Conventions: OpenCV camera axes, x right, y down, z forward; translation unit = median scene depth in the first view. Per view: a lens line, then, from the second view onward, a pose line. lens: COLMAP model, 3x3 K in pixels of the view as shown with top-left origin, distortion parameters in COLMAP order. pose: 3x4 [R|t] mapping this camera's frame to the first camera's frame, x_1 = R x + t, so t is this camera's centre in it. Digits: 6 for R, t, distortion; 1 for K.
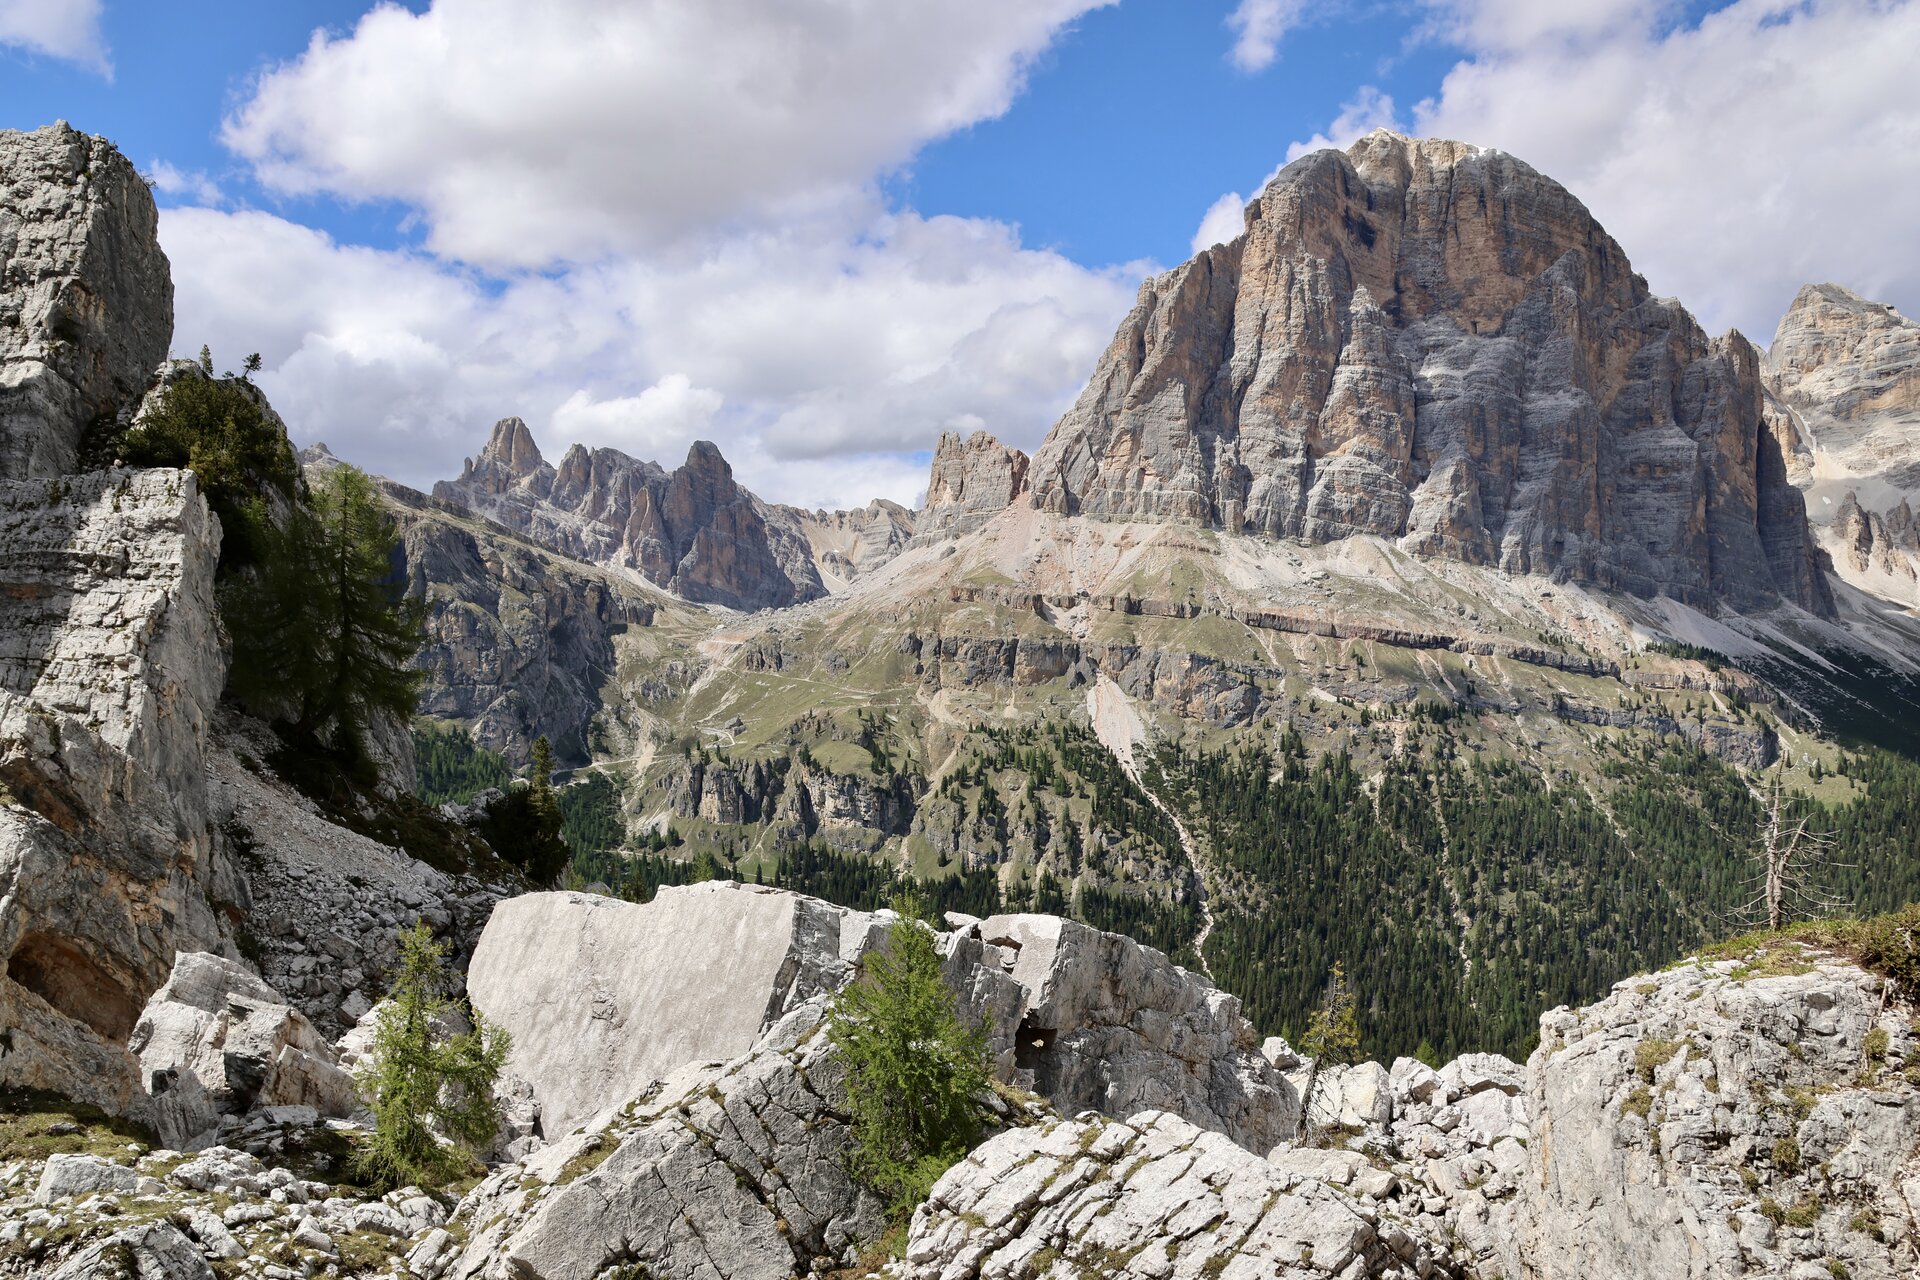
lens RADIAL K [[1676.8, 0, 957.8], [0, 1676.8, 650.8], [0, 0, 1]] dist [-0.103627, 0.024852]
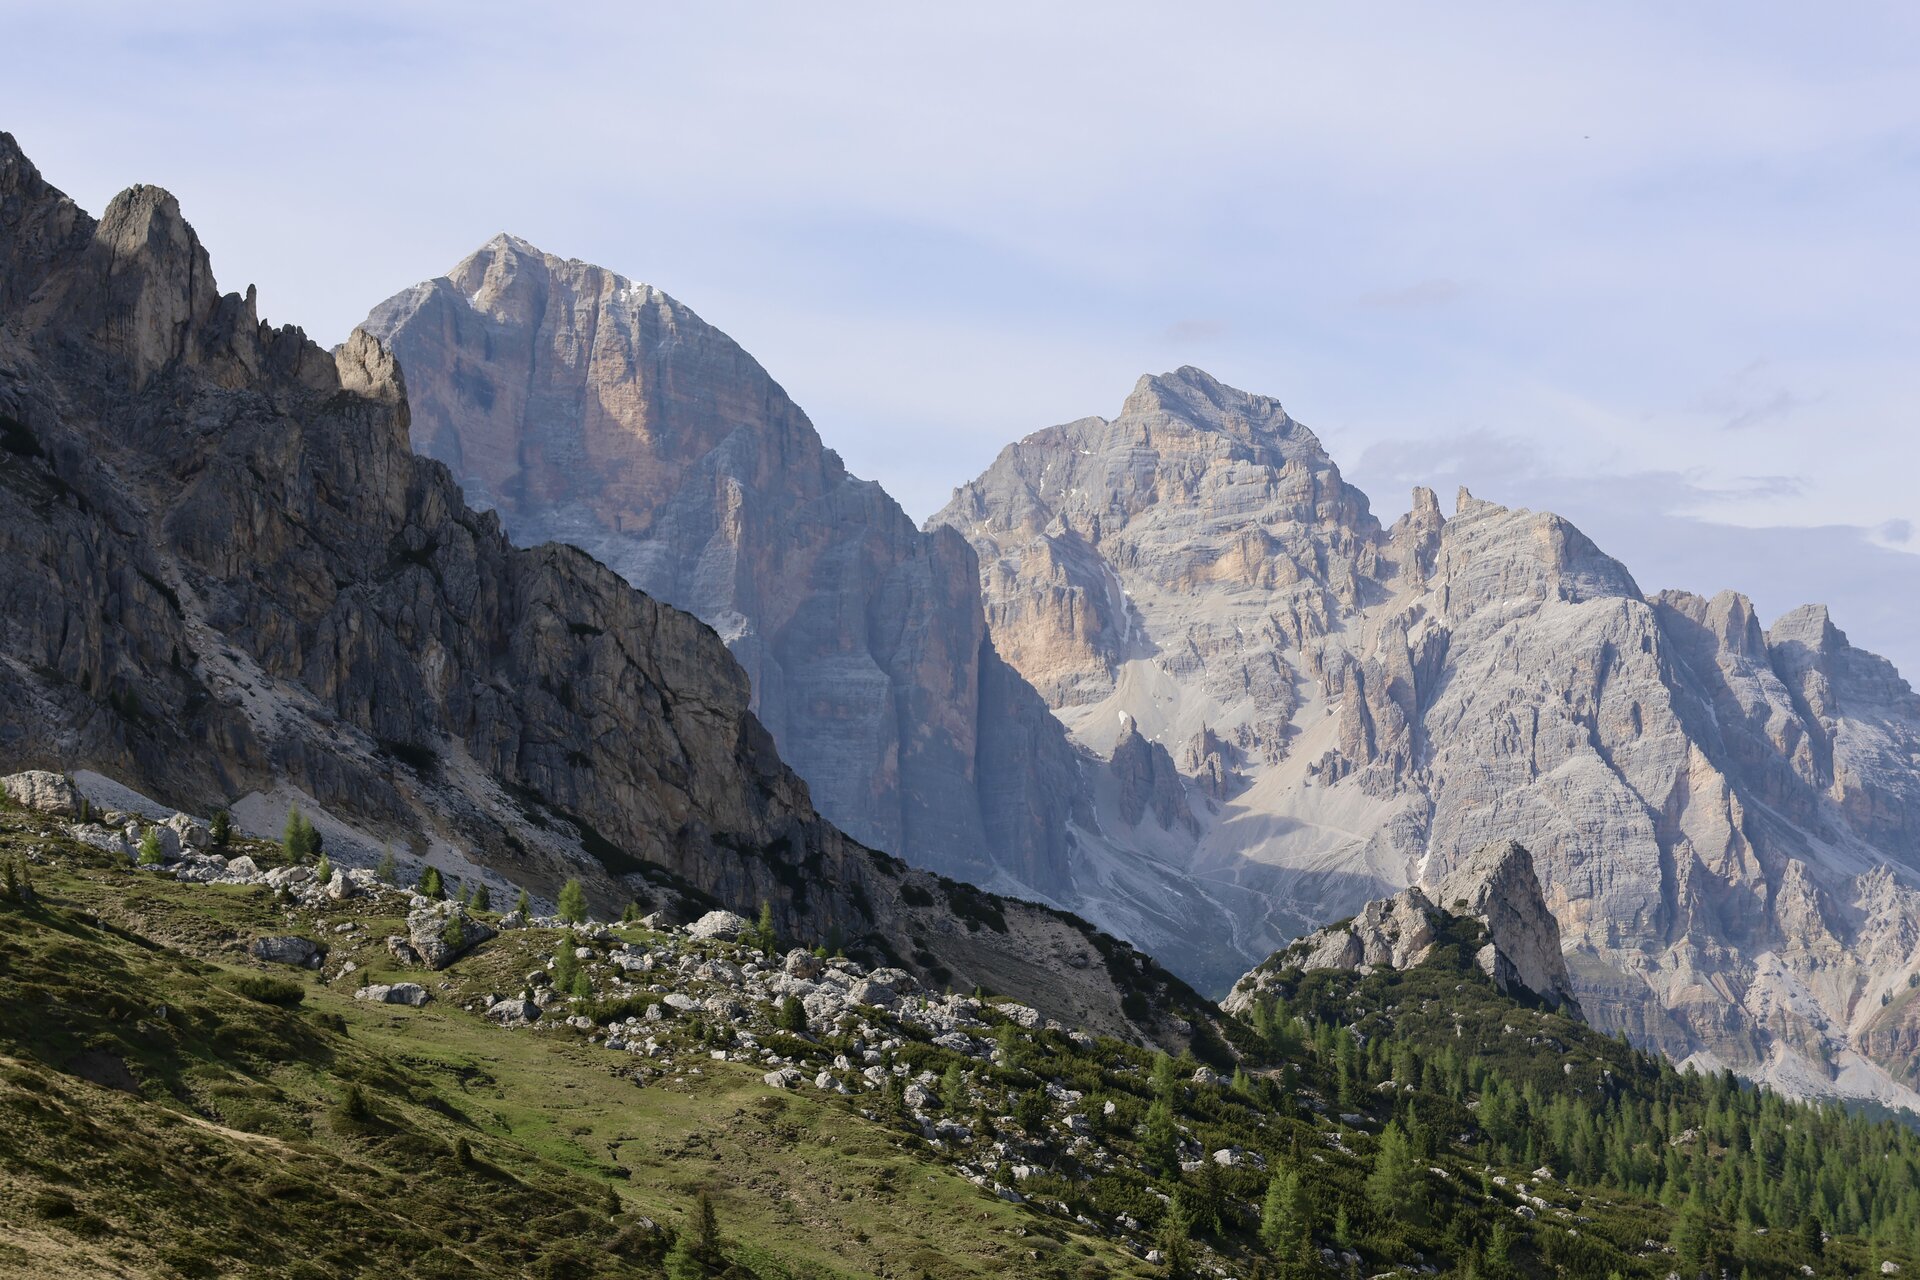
lens RADIAL K [[4521.5, 0, 936.2], [0, 4521.5, 725.5], [0, 0, 1]] dist [0.306969, 0.000000]
pose [[0.945626, 0.013156, 0.324990, -0.239798], [-0.003976, 0.999575, -0.028894, -0.037435], [-0.325232, 0.026031, 0.945276, -1.067002]]
